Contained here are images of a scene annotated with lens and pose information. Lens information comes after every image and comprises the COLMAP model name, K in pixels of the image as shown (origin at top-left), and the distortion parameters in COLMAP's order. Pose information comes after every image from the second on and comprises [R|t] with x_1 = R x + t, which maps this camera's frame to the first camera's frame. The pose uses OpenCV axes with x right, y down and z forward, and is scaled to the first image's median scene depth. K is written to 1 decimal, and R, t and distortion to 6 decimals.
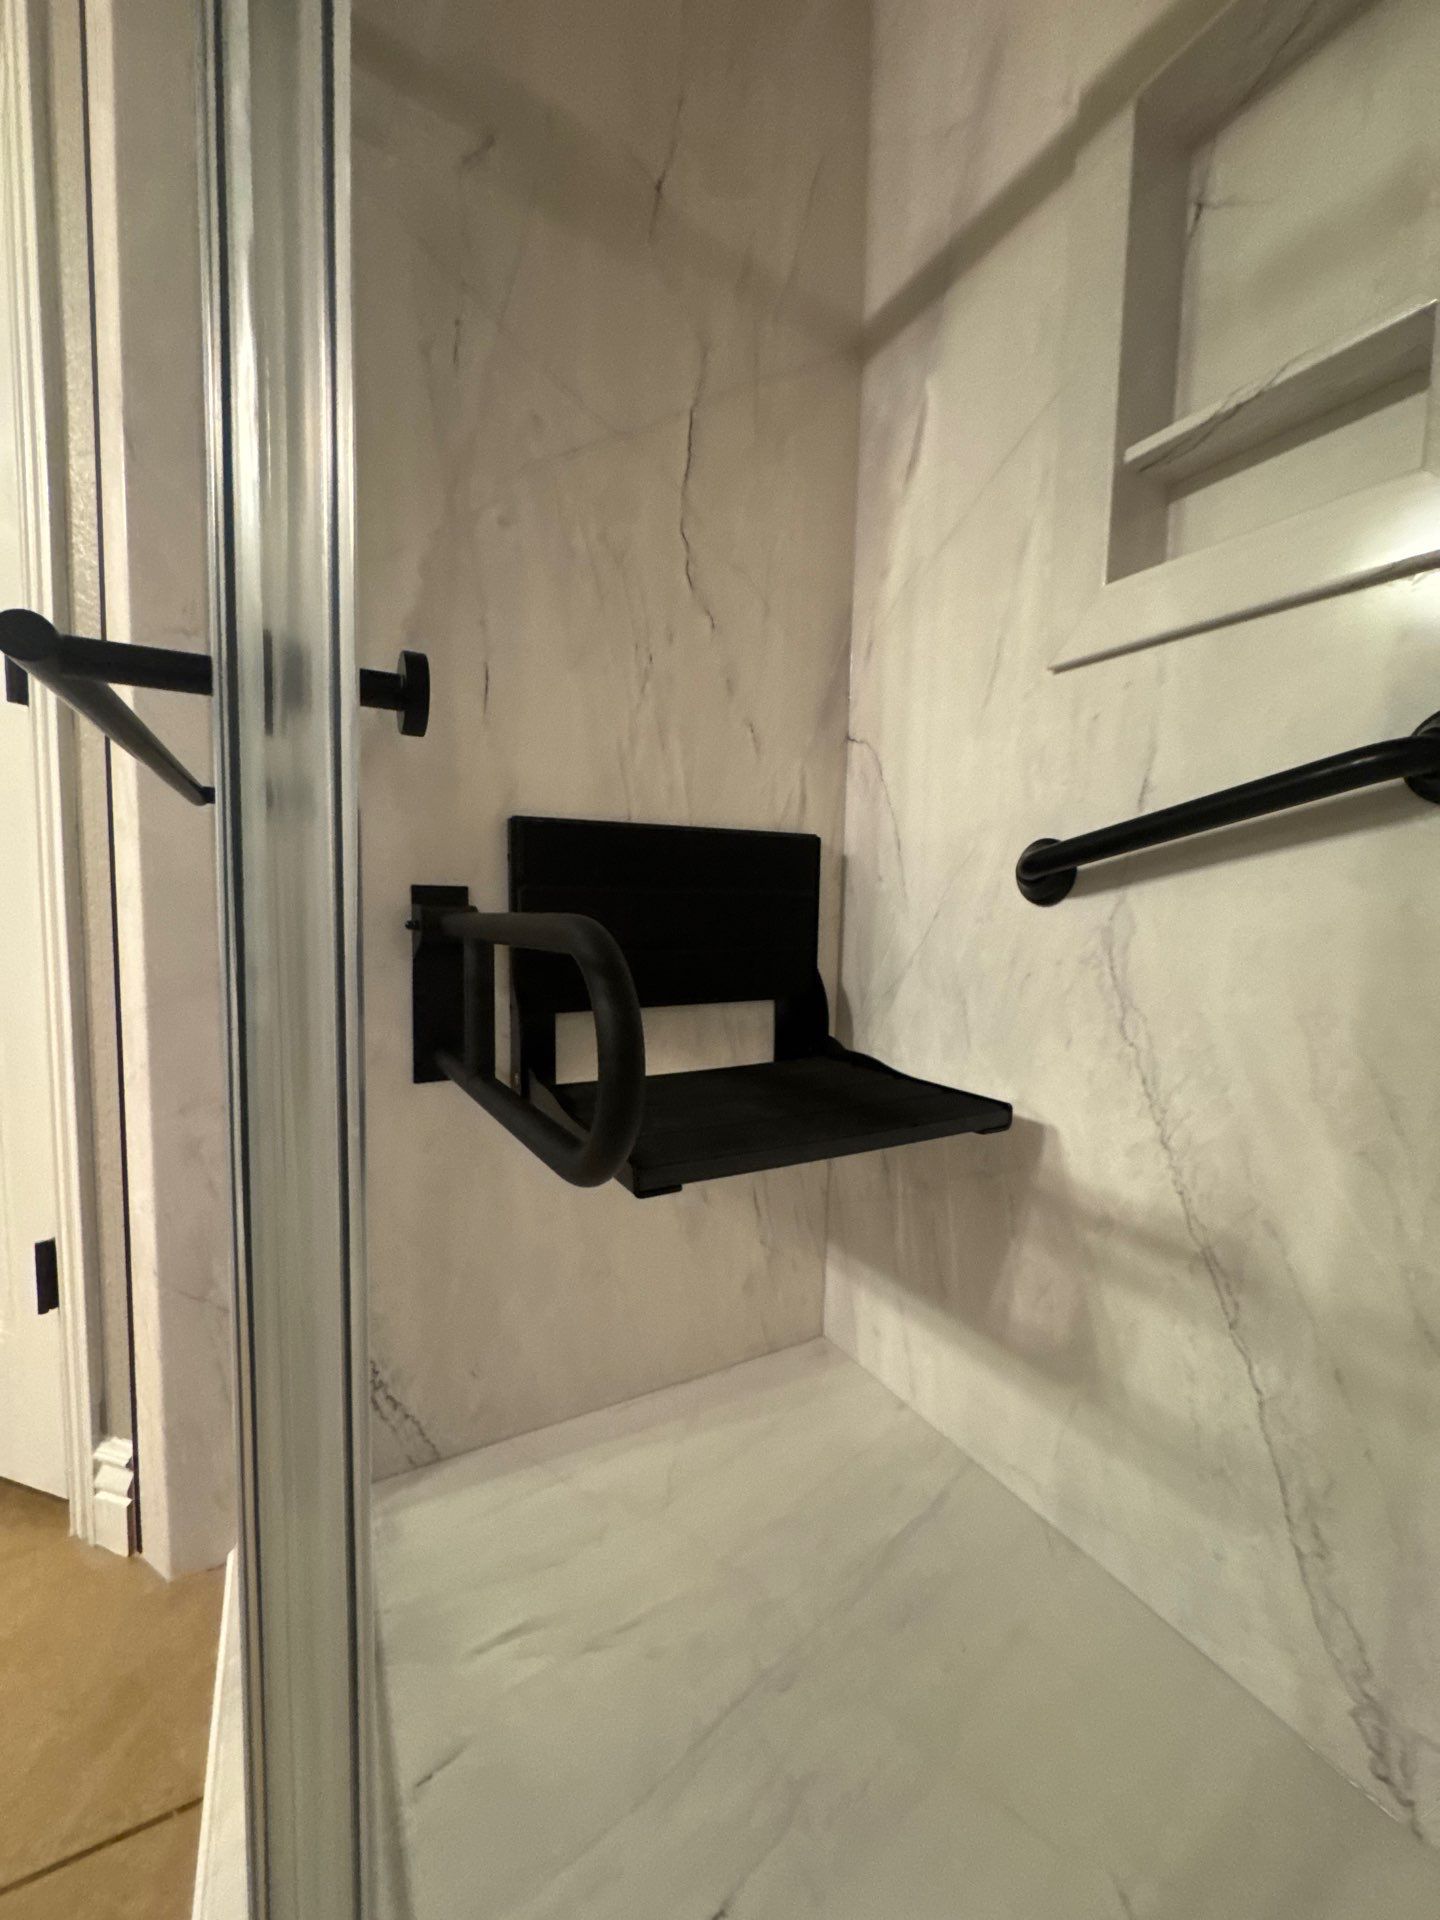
lens RADIAL K [[764.1, 0, 720.0], [0, 764.1, 960.0], [0, 0, 1]] dist [-0.001059, -0.000134]
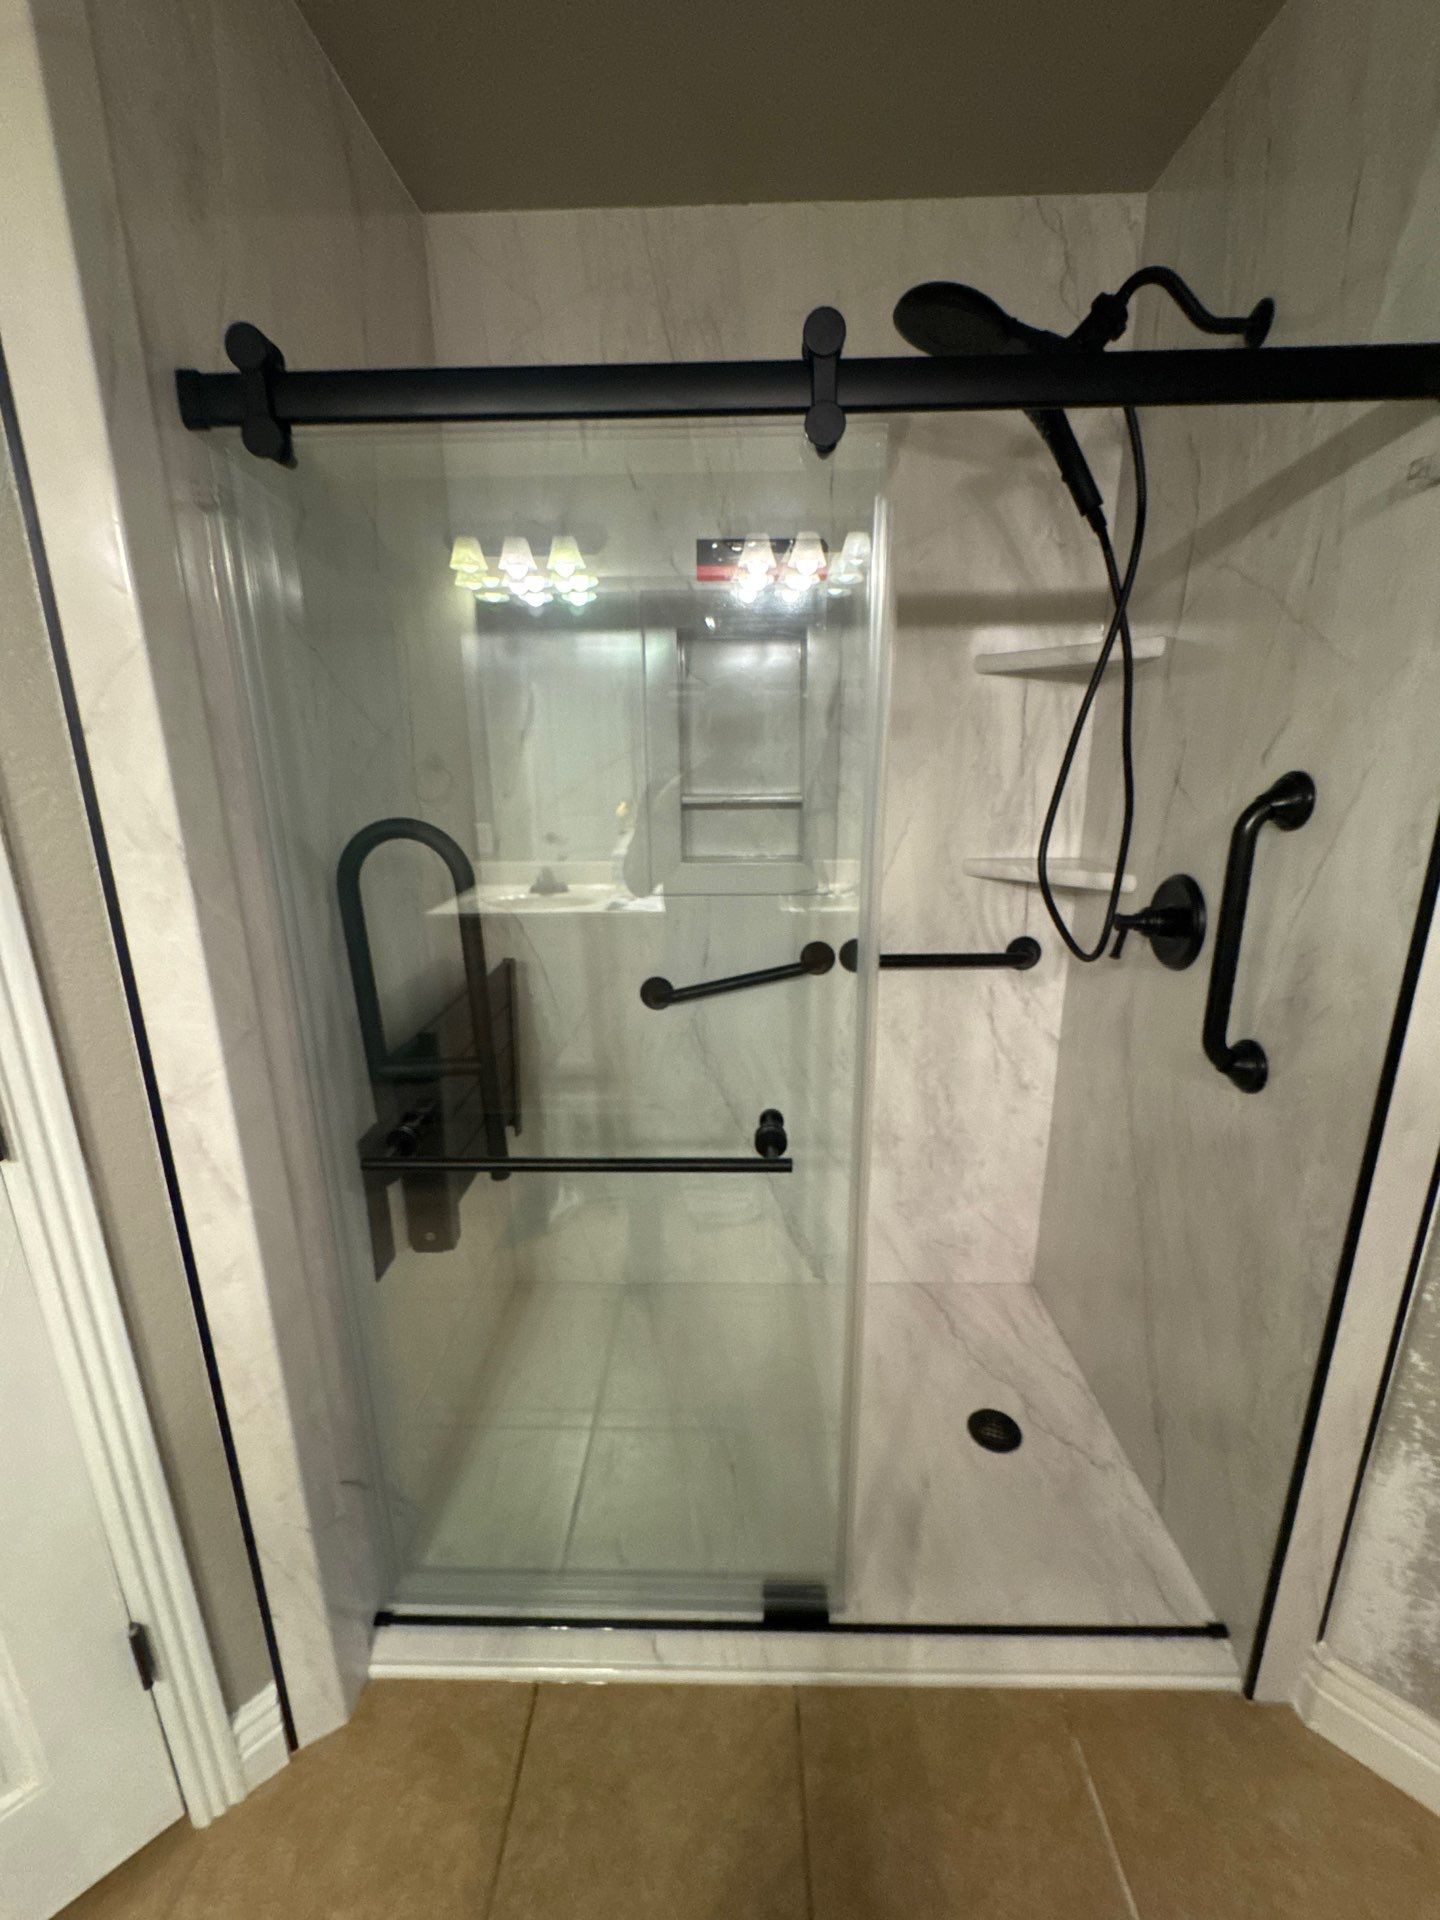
lens RADIAL K [[770.3, 0, 720.0], [0, 770.3, 960.0], [0, 0, 1]] dist [-0.003485, 0.000088]
pose [[0.501753, -0.250752, 0.827869, -0.951451], [0.092404, 0.967123, 0.236927, -0.558564], [-0.860061, -0.042380, 0.508428, -0.120733]]
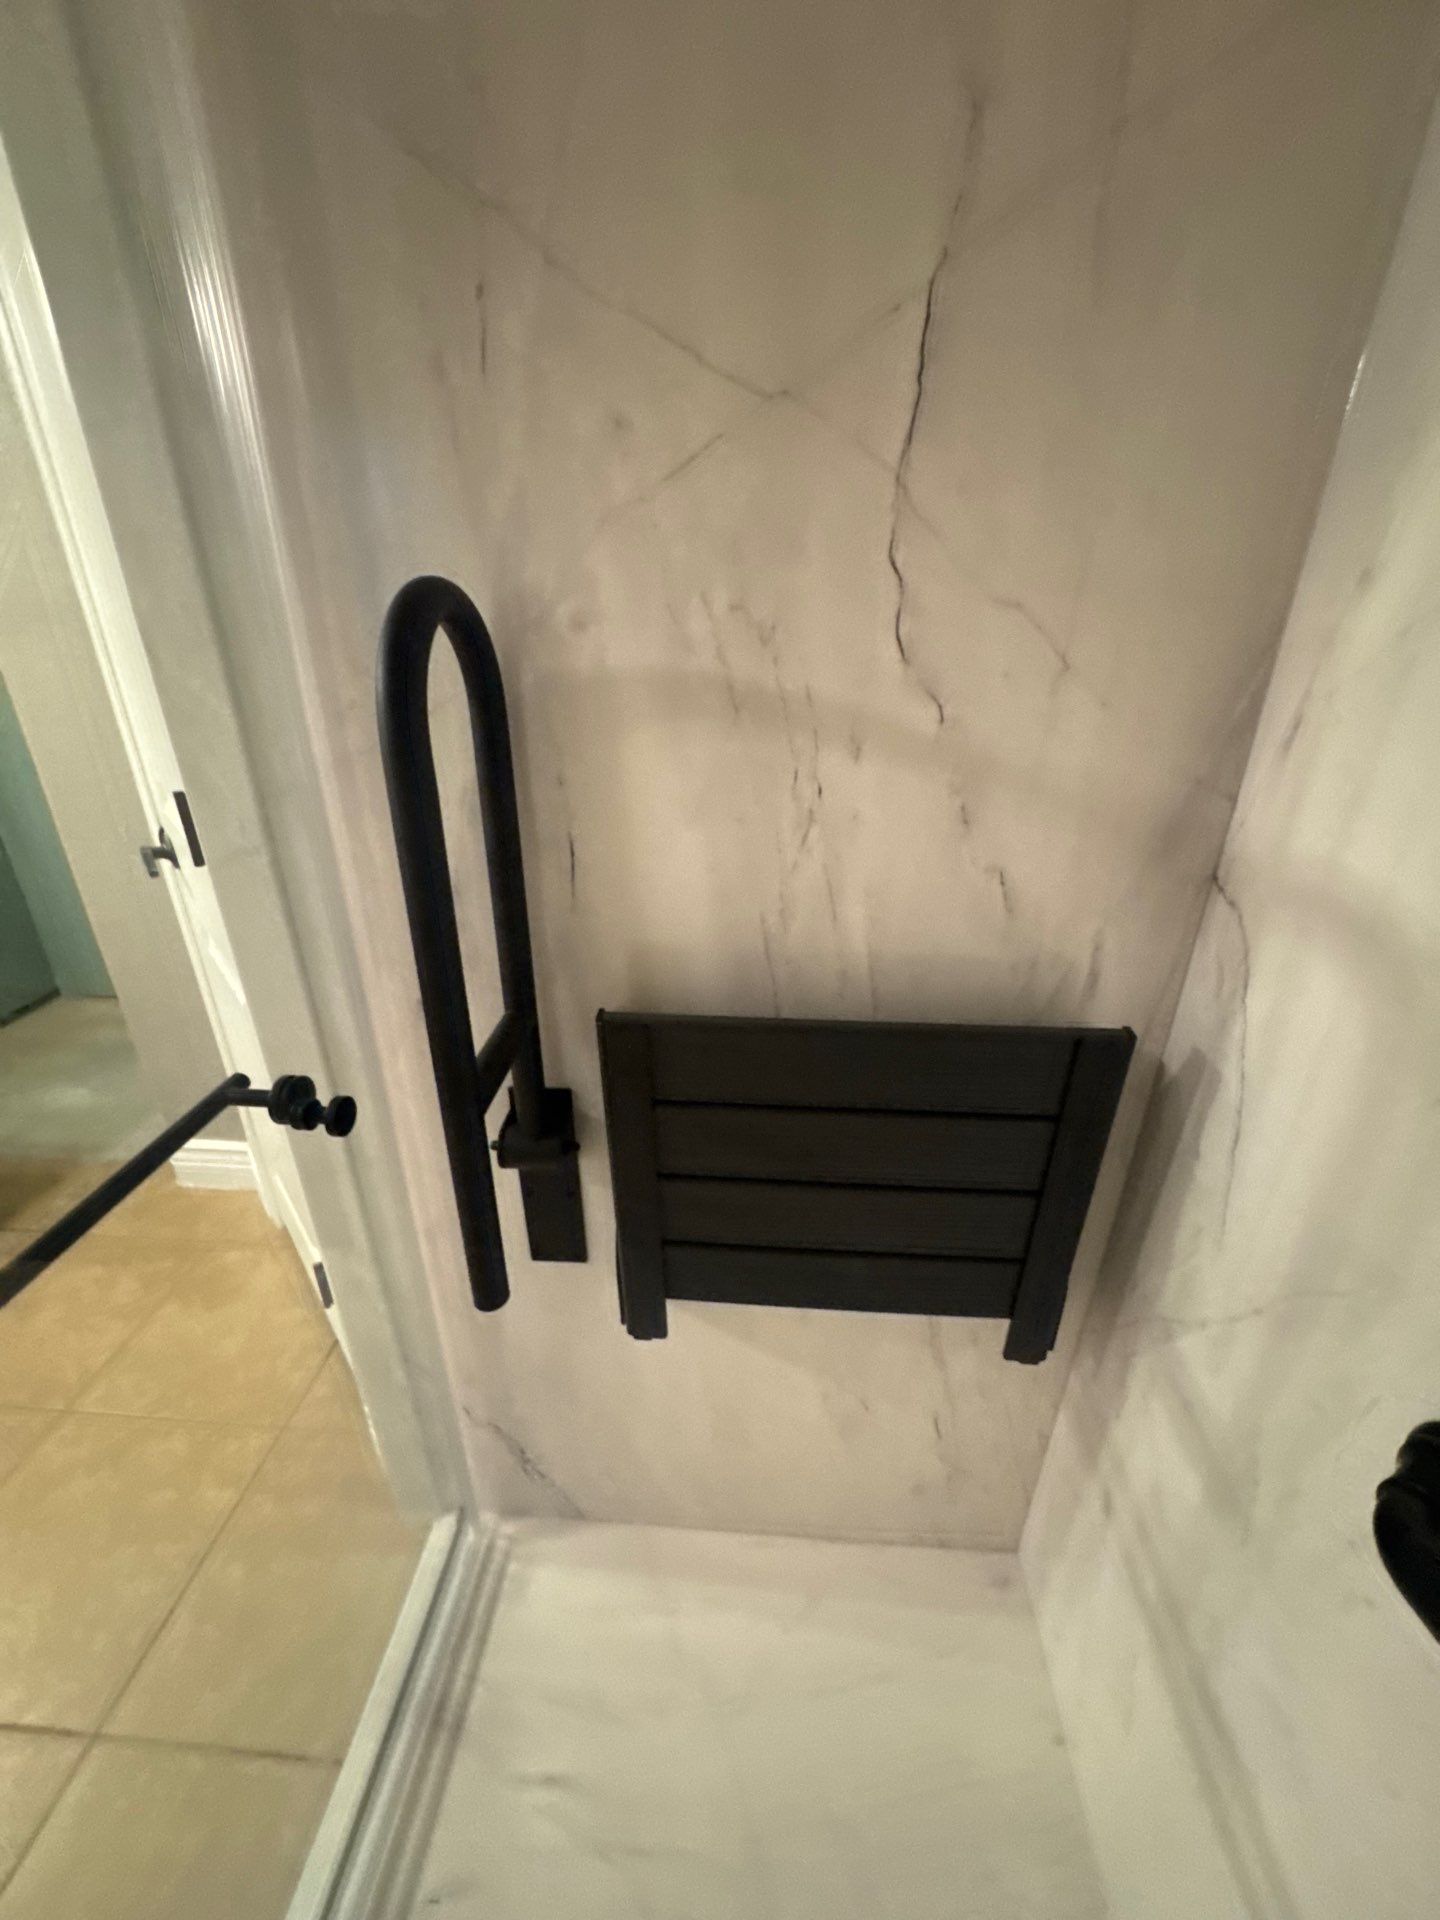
lens RADIAL K [[766.9, 0, 720.0], [0, 766.9, 960.0], [0, 0, 1]] dist [-0.001833, -0.000096]
pose [[0.835508, 0.209197, -0.508097, 0.189495], [-0.026582, 0.938996, 0.342899, -0.480803], [0.548835, -0.272989, 0.790100, 0.425378]]
